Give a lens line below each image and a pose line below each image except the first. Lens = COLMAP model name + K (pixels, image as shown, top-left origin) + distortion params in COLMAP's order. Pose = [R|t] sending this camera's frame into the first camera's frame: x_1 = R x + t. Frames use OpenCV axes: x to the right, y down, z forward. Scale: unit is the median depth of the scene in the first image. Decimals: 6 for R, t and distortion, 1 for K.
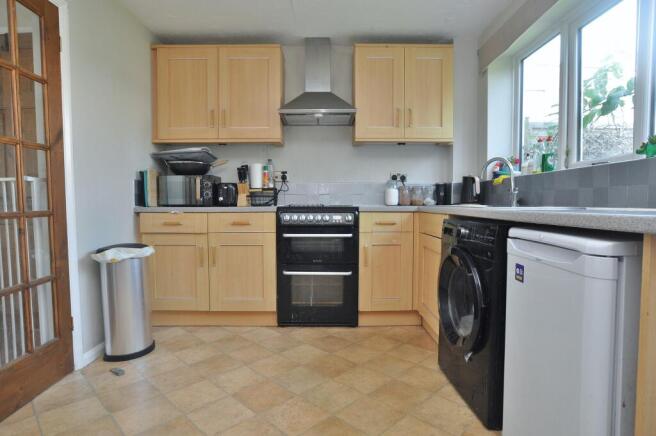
lens RADIAL K [[372.1, 0, 328.0], [0, 372.1, 218.0], [0, 0, 1]] dist [-0.062627, 0.054718]
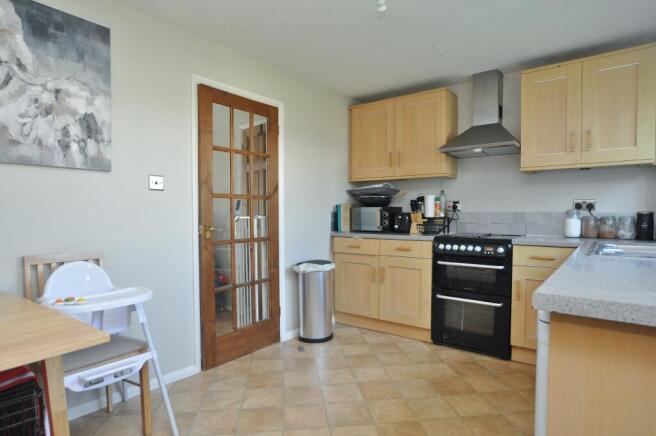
lens RADIAL K [[367.6, 0, 328.5], [0, 367.6, 227.1], [0, 0, 1]] dist [-0.001688, -0.000060]
pose [[0.796872, 0.021939, -0.603750, 0.279817], [-0.029371, 0.999566, -0.002443, -0.045947], [0.603434, 0.019679, 0.797170, -0.080262]]
